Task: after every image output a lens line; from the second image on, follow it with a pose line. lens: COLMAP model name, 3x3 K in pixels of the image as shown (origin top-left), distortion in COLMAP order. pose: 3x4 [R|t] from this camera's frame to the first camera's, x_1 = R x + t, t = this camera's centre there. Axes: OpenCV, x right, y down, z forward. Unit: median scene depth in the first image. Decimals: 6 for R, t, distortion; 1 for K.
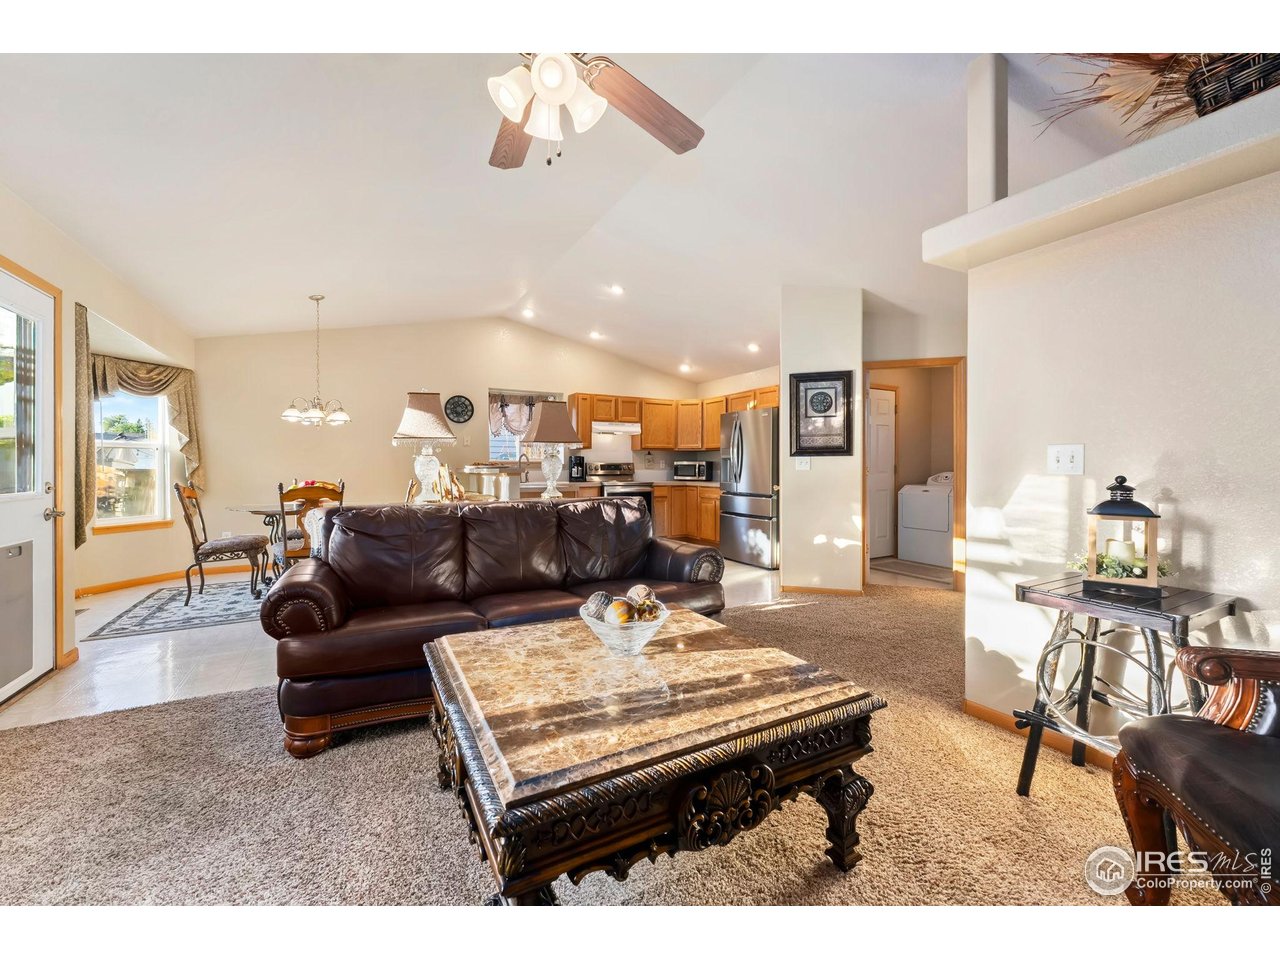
lens RADIAL K [[516.0, 0, 643.6], [0, 516.0, 468.7], [0, 0, 1]] dist [0.000416, -0.000037]
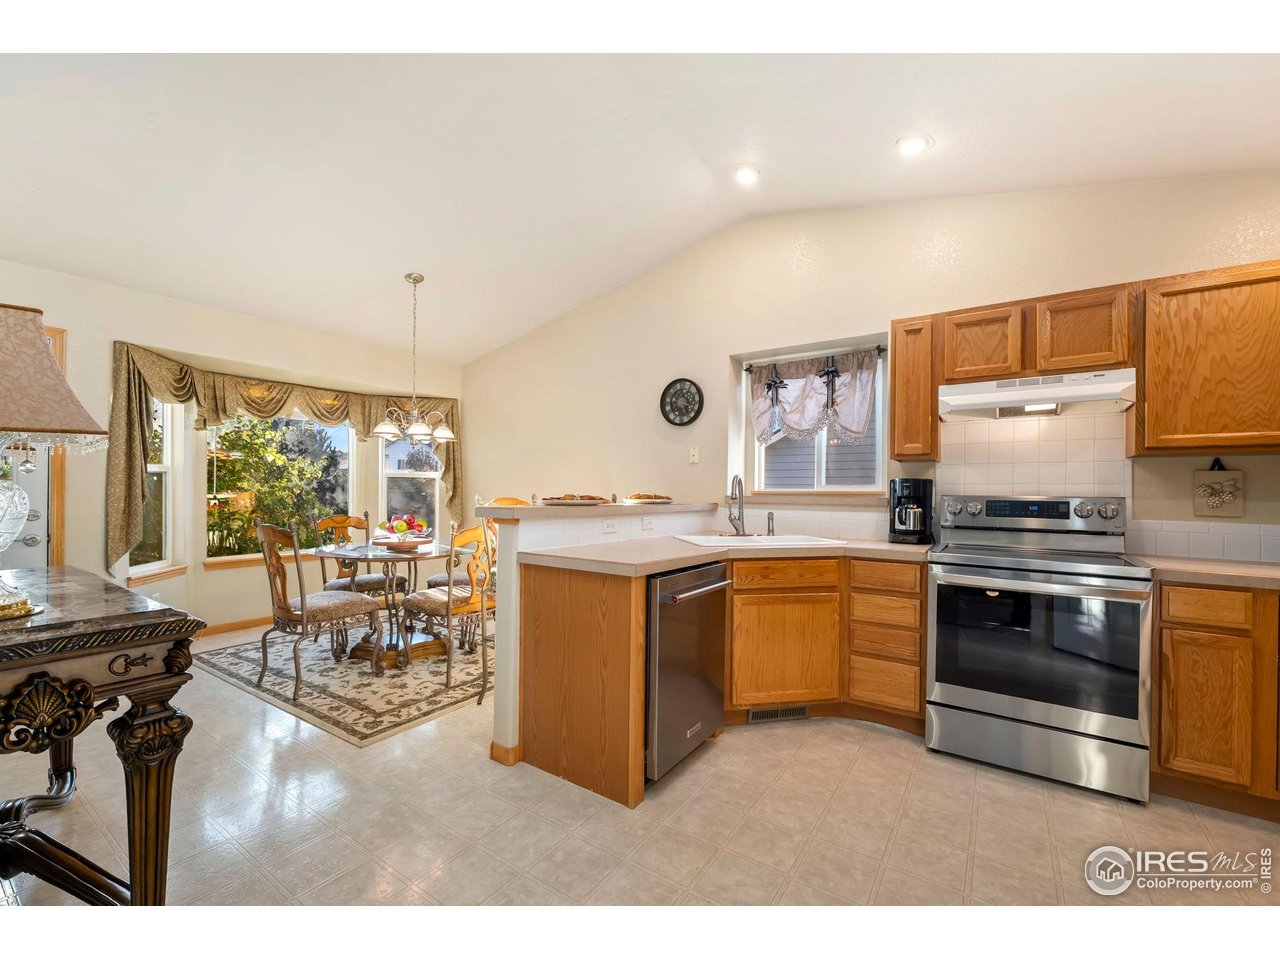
lens RADIAL K [[534.2, 0, 638.9], [0, 534.2, 492.7], [0, 0, 1]] dist [-0.000412, -0.000078]
pose [[0.442160, 0.007512, -0.896905, 0.216612], [-0.013686, 0.999905, 0.001628, -0.016285], [0.896832, 0.011555, 0.442221, 0.890075]]
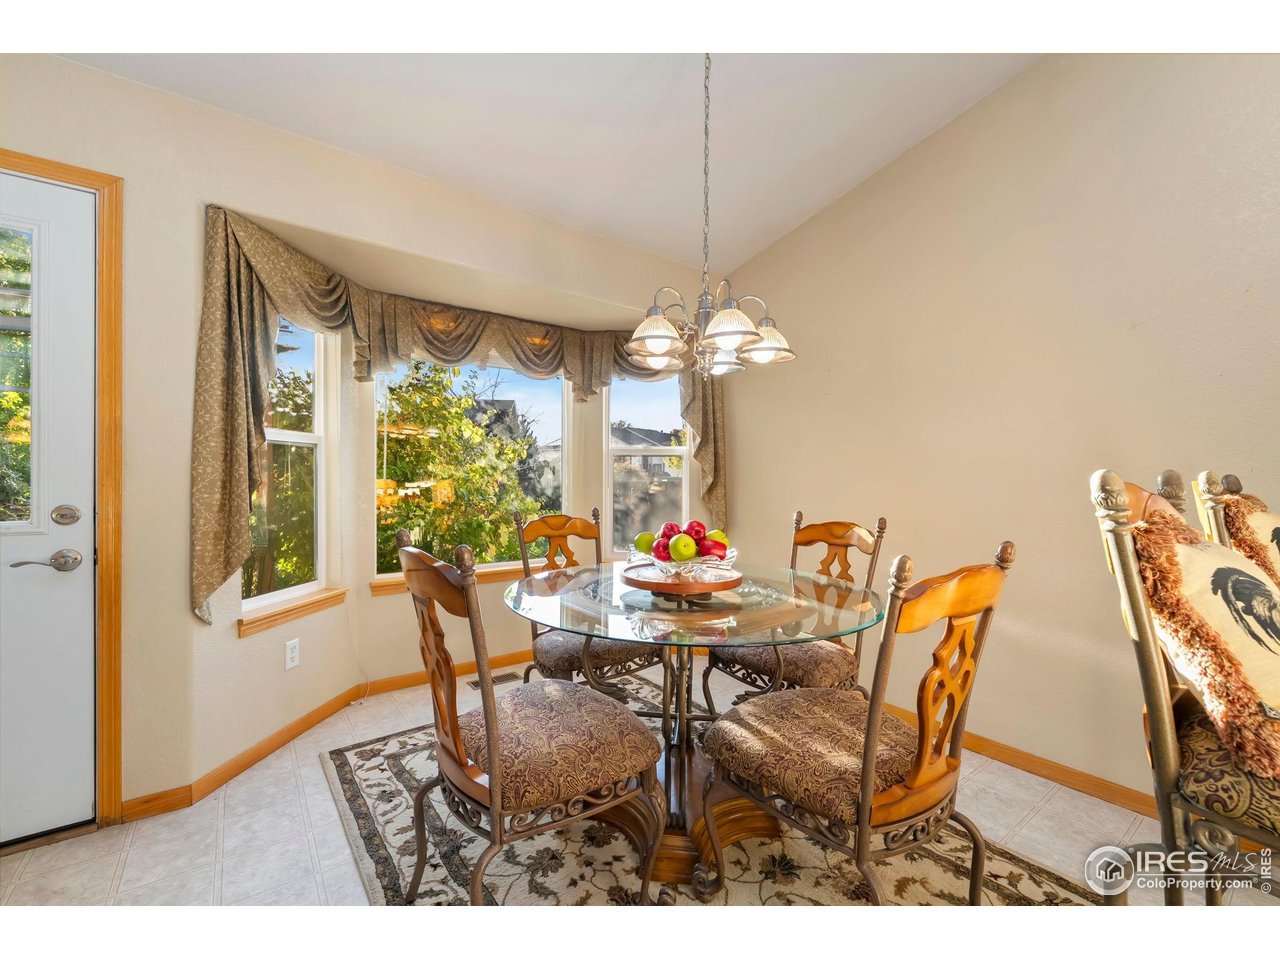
lens RADIAL K [[533.5, 0, 641.8], [0, 533.5, 485.5], [0, 0, 1]] dist [-0.007312, 0.000003]
pose [[0.139624, 0.010484, -0.990149, -0.253869], [-0.011732, 0.999891, 0.008933, -0.005441], [0.990135, 0.010370, 0.139732, 0.848764]]
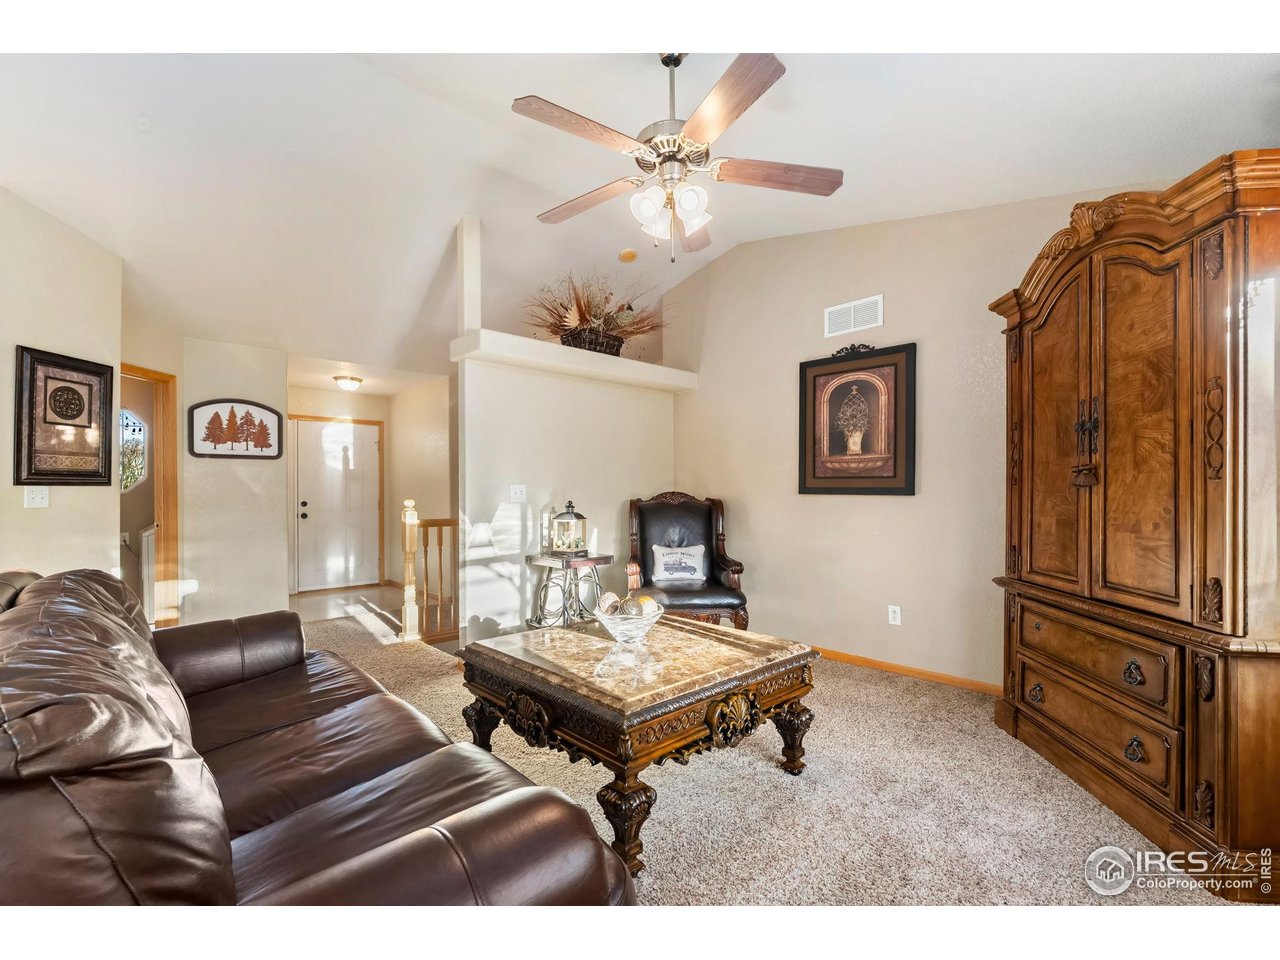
lens RADIAL K [[561.2, 0, 631.6], [0, 561.2, 494.3], [0, 0, 1]] dist [-0.002009, -0.000286]
pose [[-0.229529, 0.002669, 0.973298, -0.453718], [0.014557, 0.999894, 0.000691, -0.003431], [-0.973193, 0.014327, -0.229544, 0.426524]]
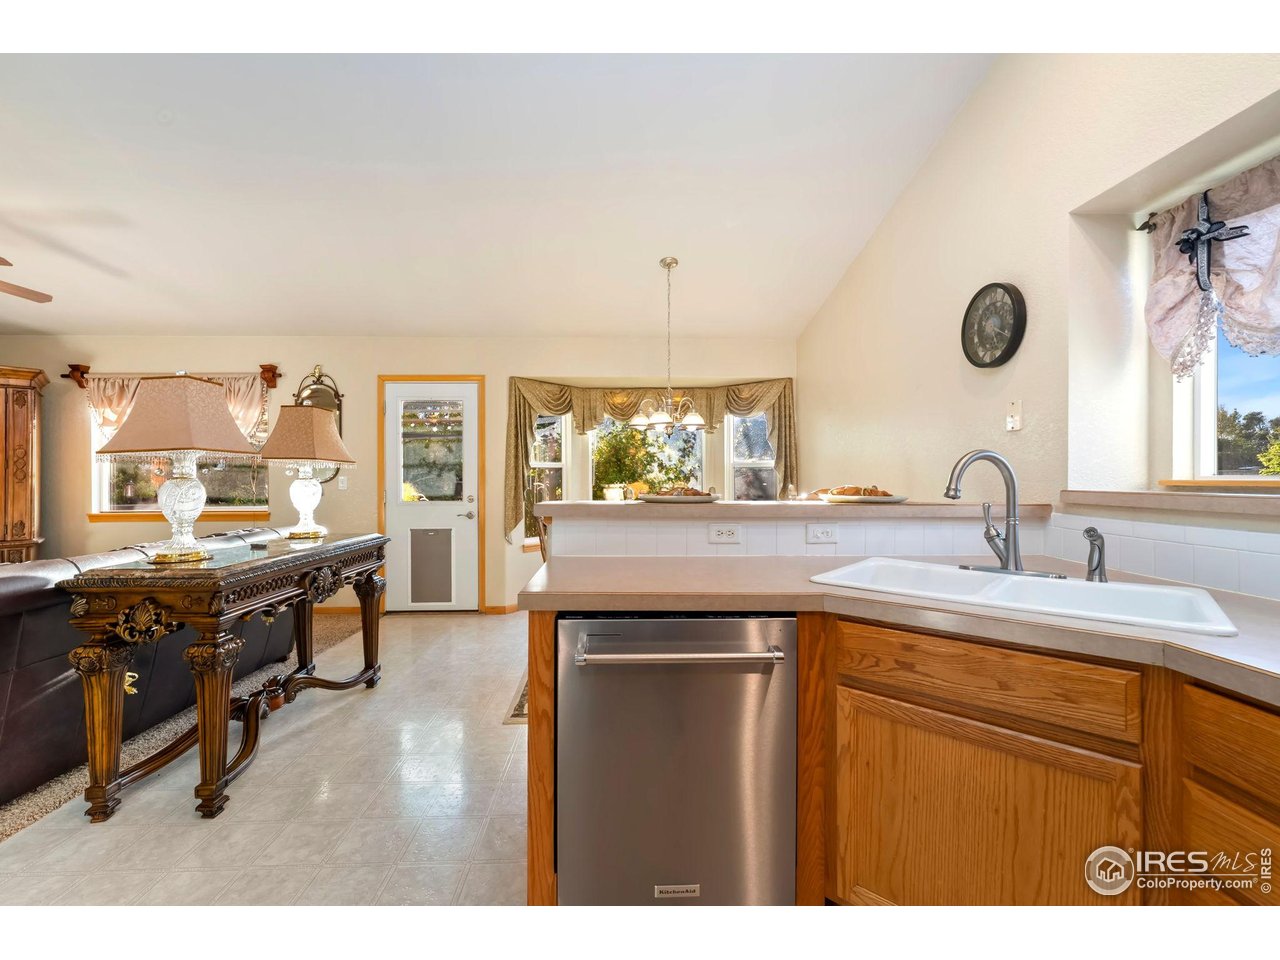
lens RADIAL K [[543.3, 0, 640.0], [0, 543.3, 480.0], [0, 0, 1]] dist [-0.000326, -0.000106]
pose [[-0.457977, 0.006540, -0.888940, 0.081249], [-0.003479, 0.999952, 0.009149, -0.022782], [0.888957, 0.007283, -0.457932, 1.240034]]
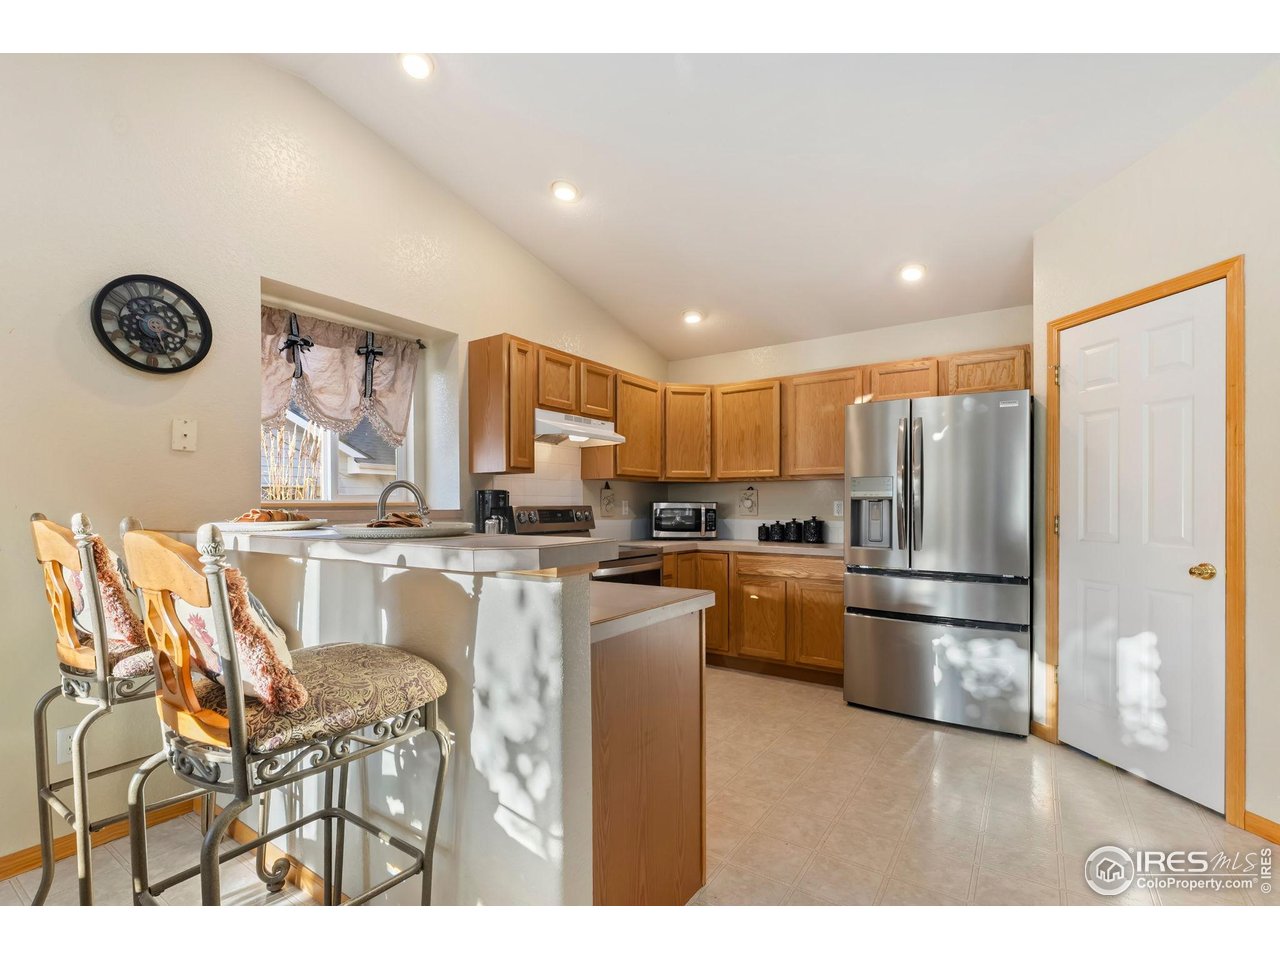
lens RADIAL K [[582.4, 0, 632.8], [0, 582.4, 506.9], [0, 0, 1]] dist [-0.001043, -0.000168]
pose [[0.898508, -0.002850, 0.438948, -0.334833], [0.003130, 0.999995, 0.000086, -0.015037], [-0.438946, 0.001297, 0.898512, 0.757197]]
